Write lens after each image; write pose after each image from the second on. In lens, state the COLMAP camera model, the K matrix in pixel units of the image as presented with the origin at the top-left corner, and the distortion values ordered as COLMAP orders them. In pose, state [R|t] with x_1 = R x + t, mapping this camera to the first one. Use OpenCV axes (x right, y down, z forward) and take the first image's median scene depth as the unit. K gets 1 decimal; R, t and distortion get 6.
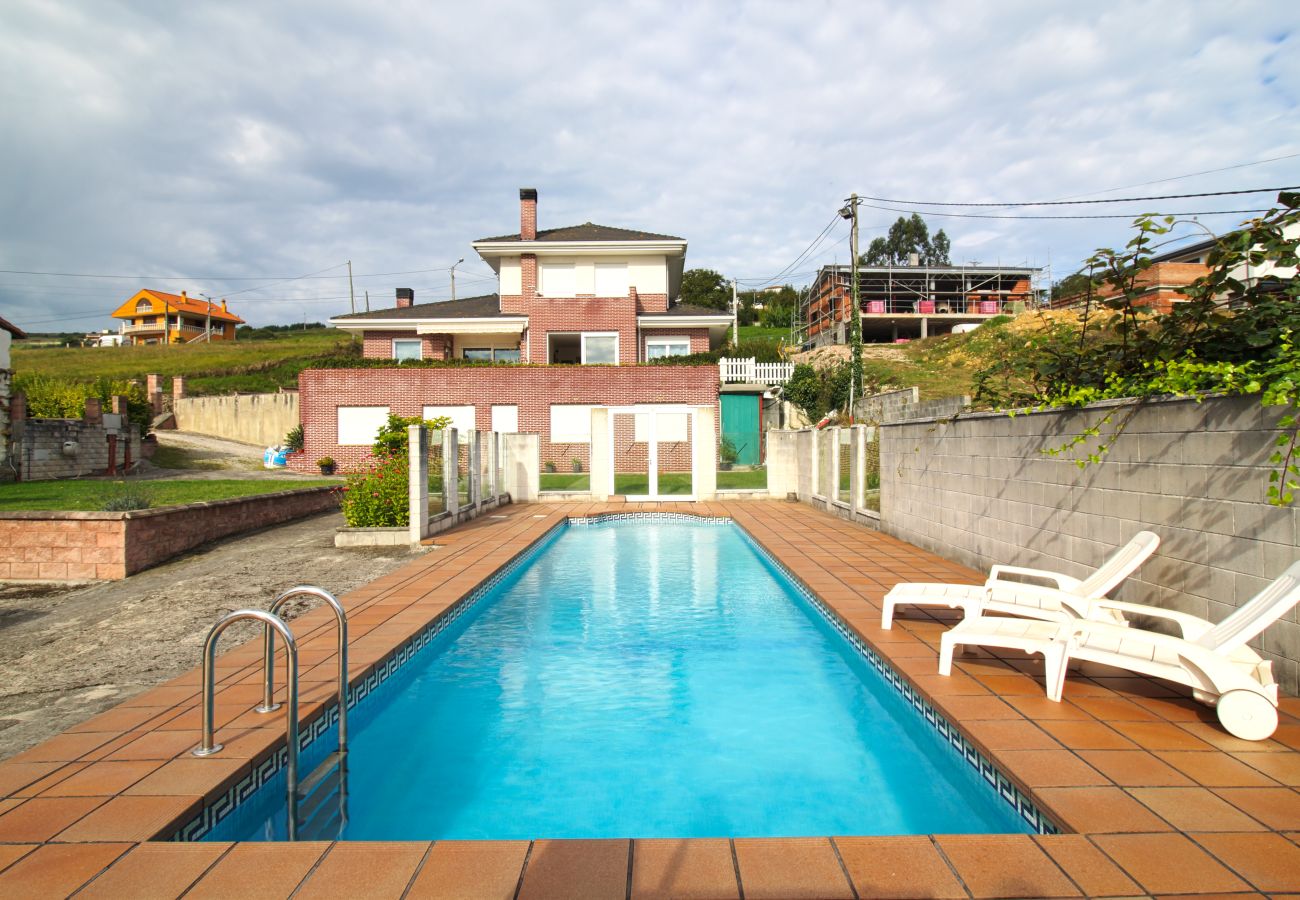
lens RADIAL K [[727.1, 0, 644.2], [0, 727.1, 440.6], [0, 0, 1]] dist [-0.002429, -0.002390]
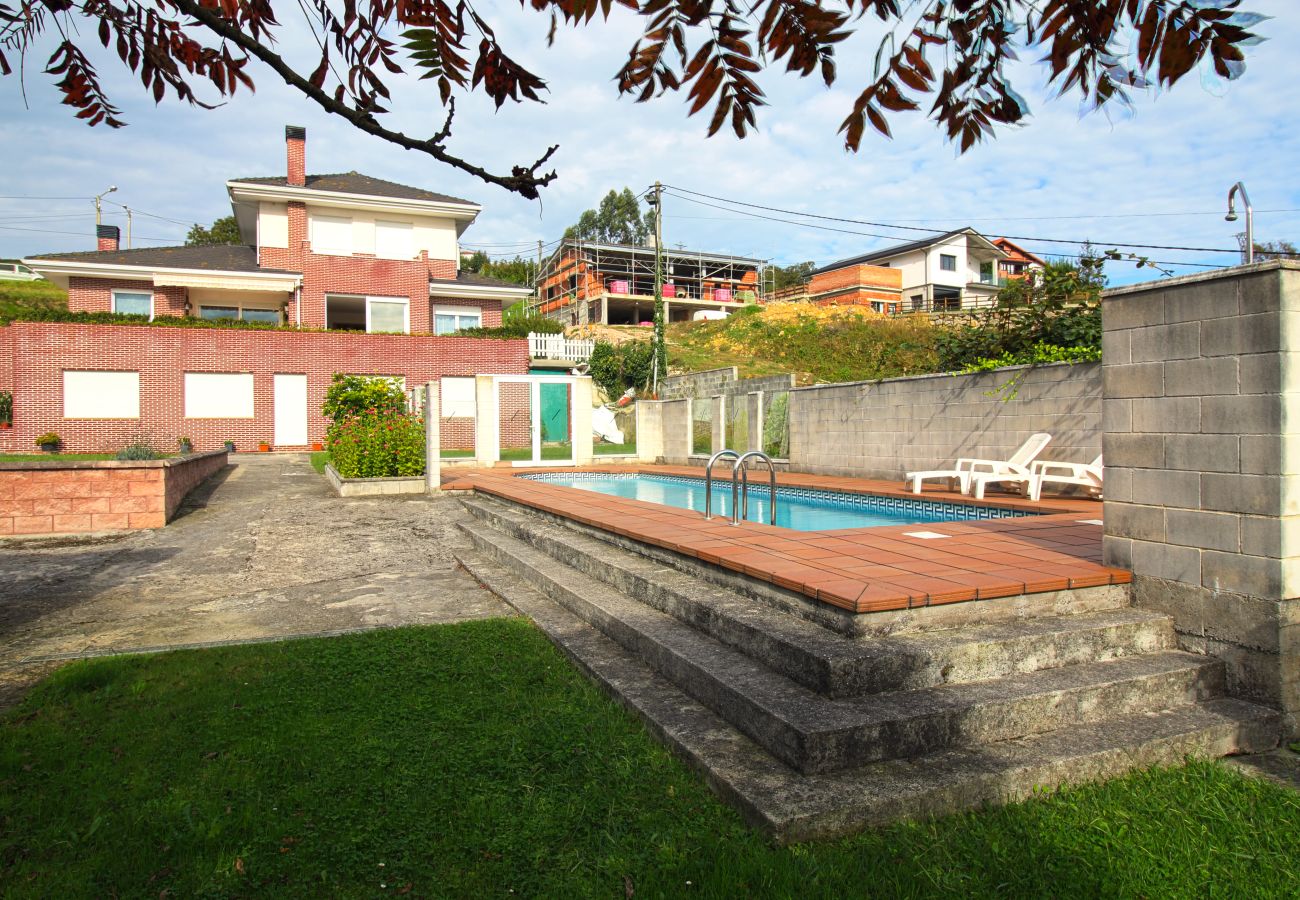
lens RADIAL K [[844.1, 0, 651.8], [0, 844.1, 445.0], [0, 0, 1]] dist [-0.001915, -0.003035]
pose [[0.917352, -0.005216, 0.398043, -0.187142], [-0.000670, 0.999893, 0.014646, 0.020315], [-0.398076, -0.013702, 0.917250, -0.105749]]
